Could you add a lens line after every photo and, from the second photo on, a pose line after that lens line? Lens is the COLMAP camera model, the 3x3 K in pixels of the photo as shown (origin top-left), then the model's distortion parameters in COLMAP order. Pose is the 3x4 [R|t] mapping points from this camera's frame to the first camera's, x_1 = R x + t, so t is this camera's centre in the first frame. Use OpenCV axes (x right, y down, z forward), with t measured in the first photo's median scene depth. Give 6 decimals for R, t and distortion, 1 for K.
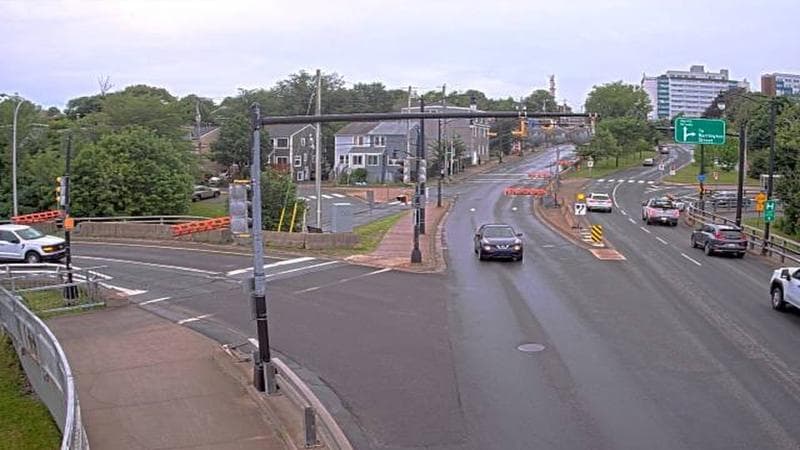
lens RADIAL K [[627.5, 0, 400.0], [0, 627.5, 225.0], [0, 0, 1]] dist [0.001725, -0.004142]
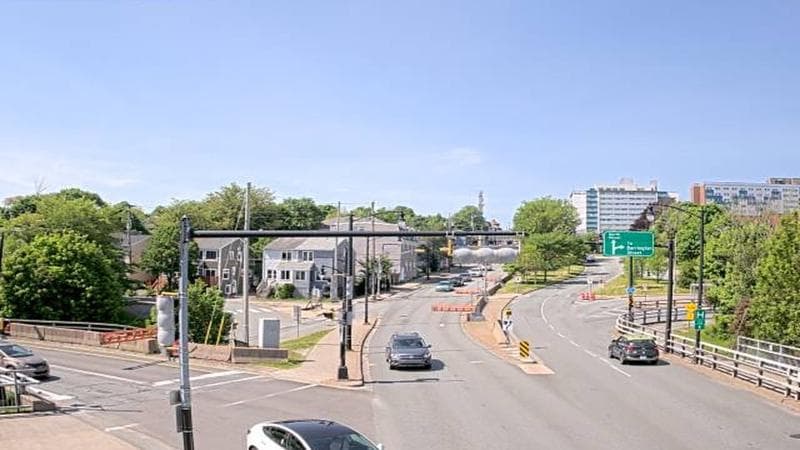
lens RADIAL K [[627.5, 0, 400.0], [0, 627.5, 225.0], [0, 0, 1]] dist [0.001725, -0.004142]
pose [[0.999596, 0.012054, 0.025751, 0.086466], [-0.010591, 0.998362, -0.056219, -0.126170], [-0.026387, 0.055923, 0.998086, -0.006857]]
